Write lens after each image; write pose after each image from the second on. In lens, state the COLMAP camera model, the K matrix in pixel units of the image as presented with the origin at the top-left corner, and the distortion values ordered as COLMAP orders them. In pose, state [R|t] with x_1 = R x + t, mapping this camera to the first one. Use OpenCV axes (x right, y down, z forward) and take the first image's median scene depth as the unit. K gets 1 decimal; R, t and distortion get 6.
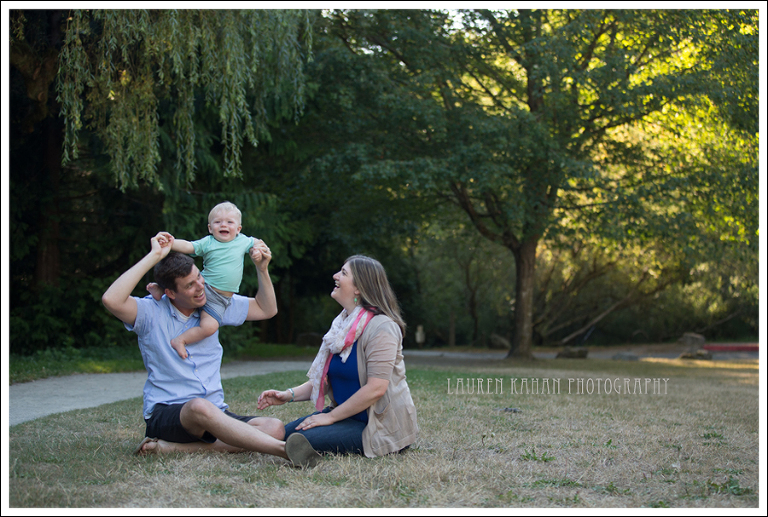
lens RADIAL K [[1525.2, 0, 385.1], [0, 1525.2, 261.5], [0, 0, 1]] dist [-0.267436, 0.000000]
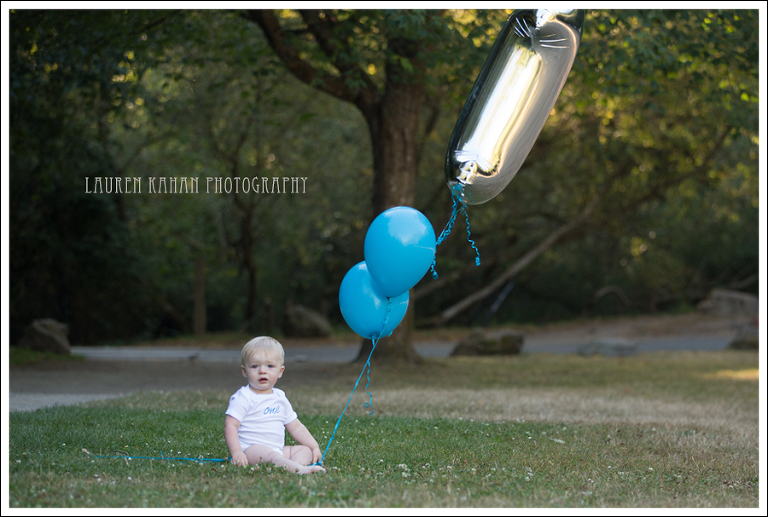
lens RADIAL K [[2714.3, 0, 384.0], [0, 2714.3, 258.4], [0, 0, 1]] dist [-0.023917, 0.000000]
pose [[0.988994, -0.029669, 0.144951, -0.018631], [0.024861, 0.999082, 0.034874, 0.006436], [-0.145853, -0.030887, 0.988824, 0.197840]]
